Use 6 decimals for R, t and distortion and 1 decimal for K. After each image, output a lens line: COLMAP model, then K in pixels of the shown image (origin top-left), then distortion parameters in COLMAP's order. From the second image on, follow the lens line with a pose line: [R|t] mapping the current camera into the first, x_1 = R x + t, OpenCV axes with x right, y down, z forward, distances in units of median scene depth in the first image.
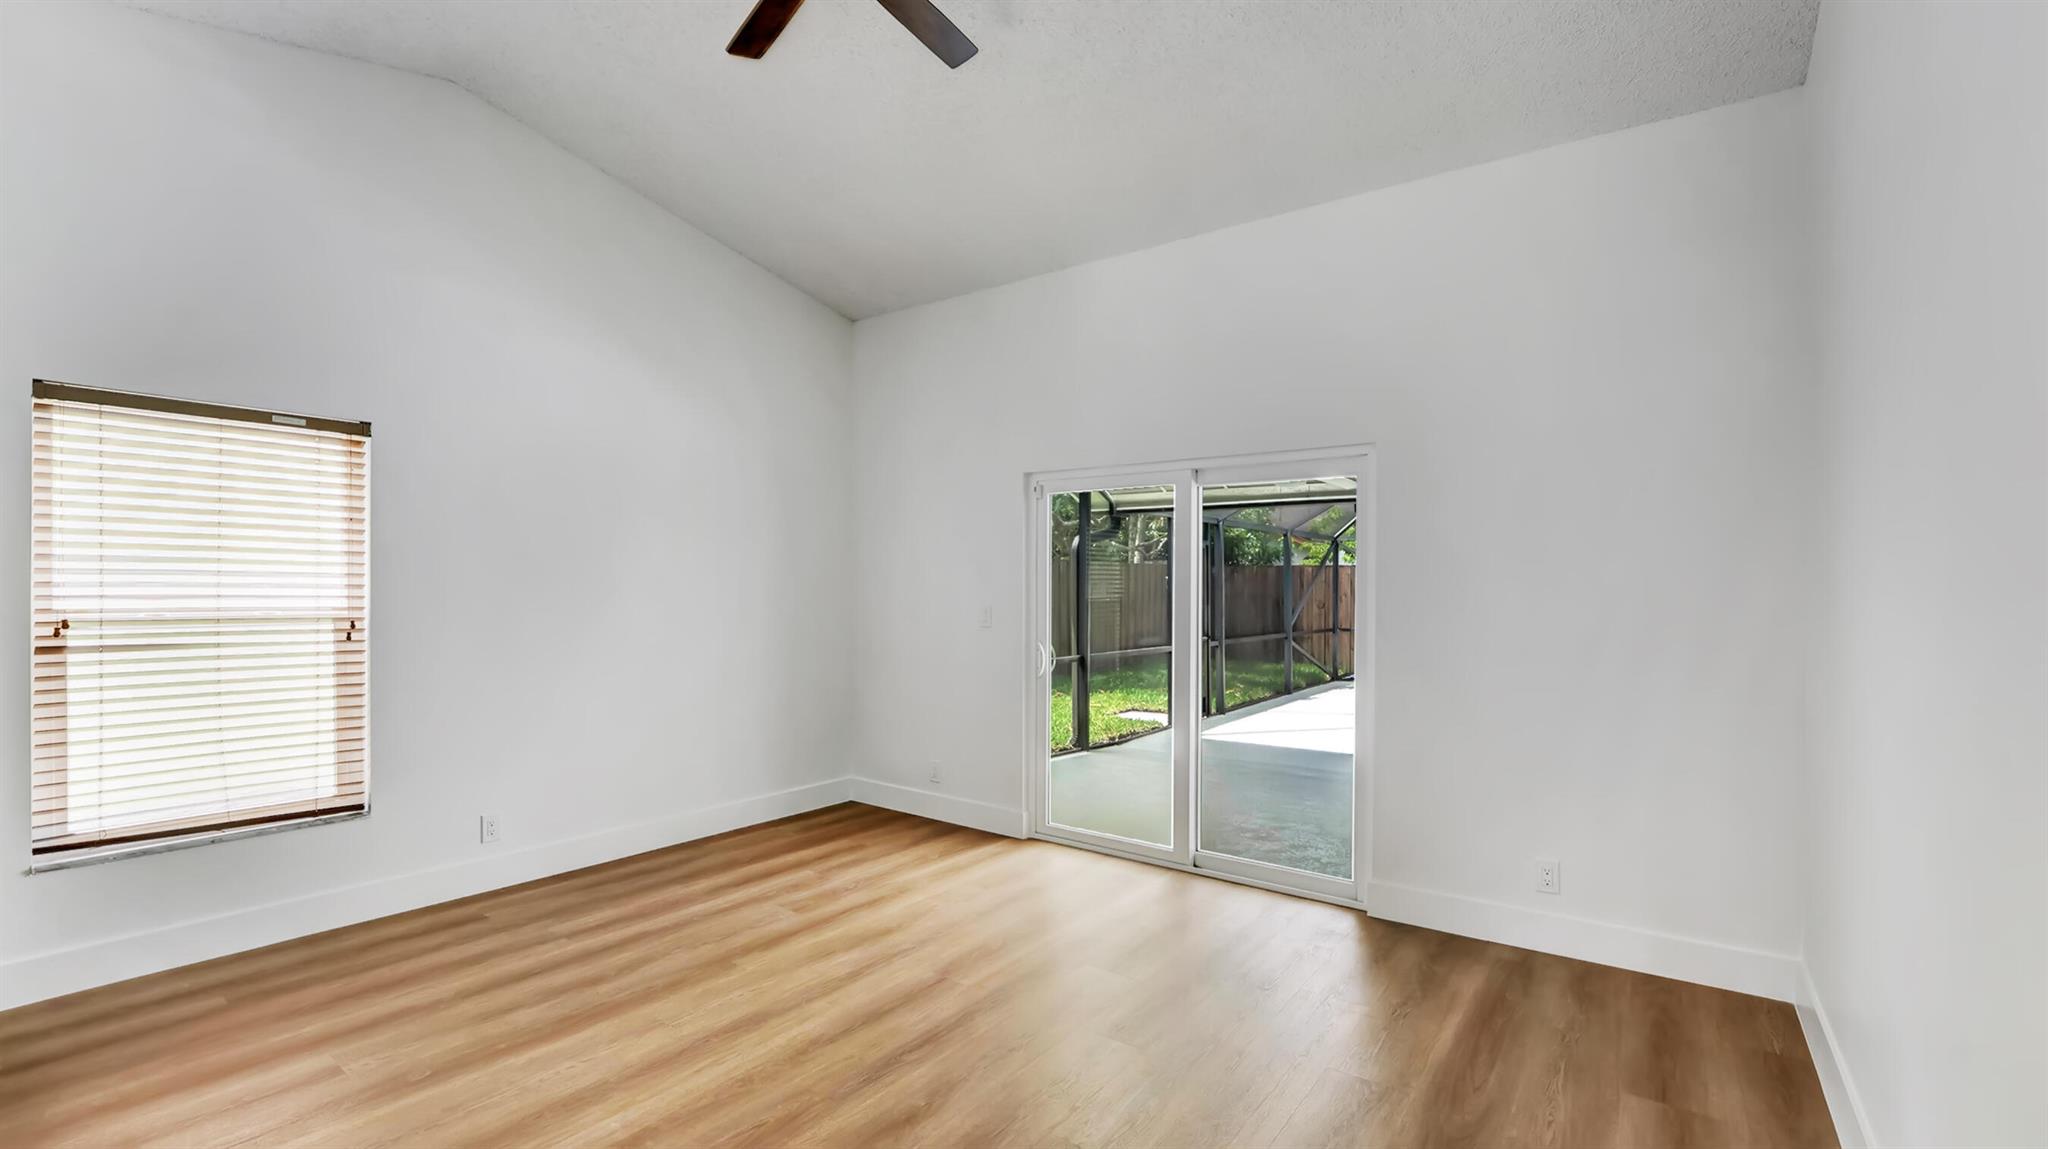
lens RADIAL K [[874.7, 0, 1026.0], [0, 874.7, 578.7], [0, 0, 1]] dist [-0.013001, -0.000122]
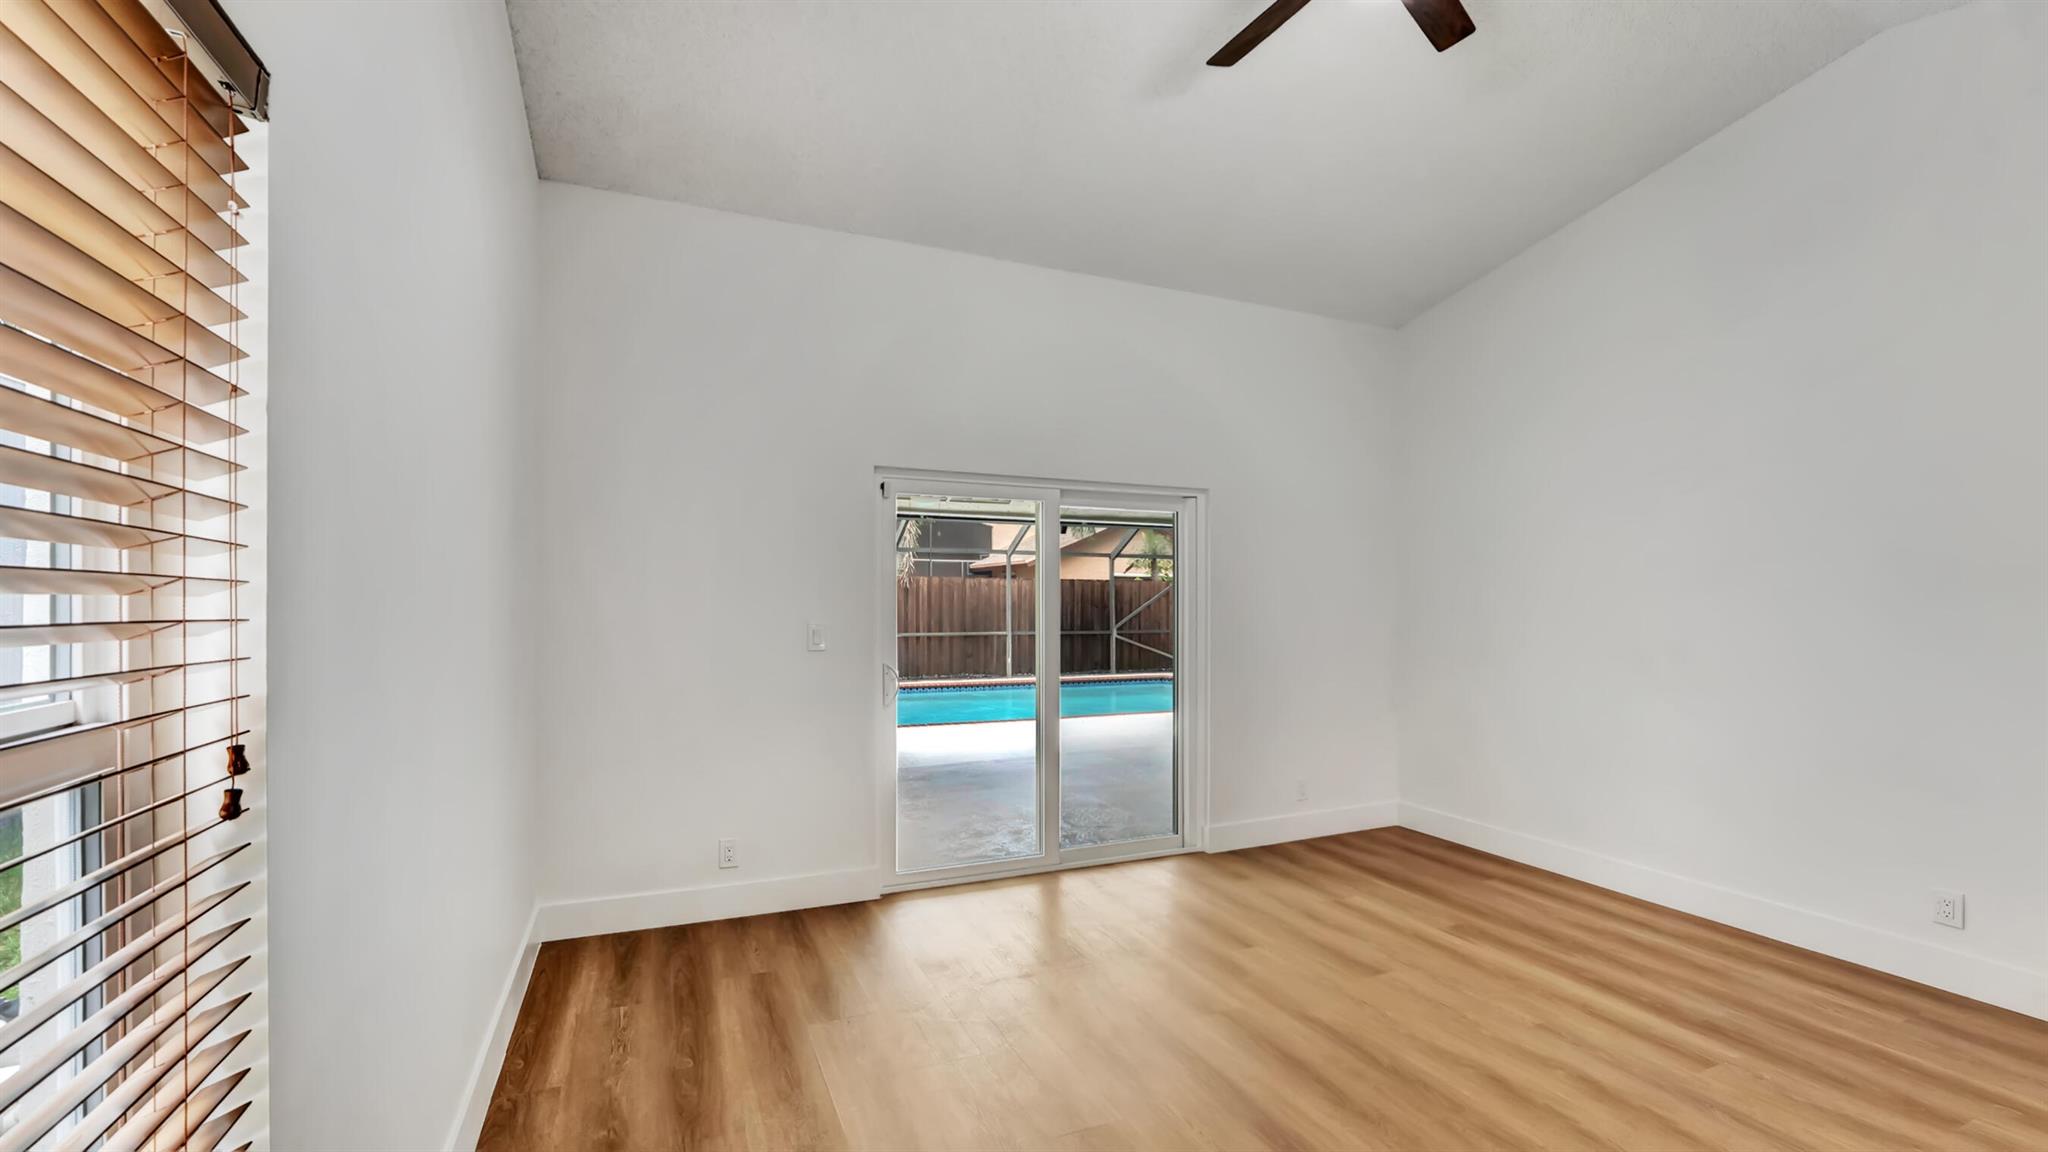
lens RADIAL K [[874.7, 0, 1026.0], [0, 874.7, 580.2], [0, 0, 1]] dist [-0.013001, -0.000122]
pose [[0.498097, 0.003936, 0.867112, -0.728036], [-0.008088, 0.999967, 0.000107, -0.013319], [-0.867083, -0.007066, 0.498113, 0.499807]]
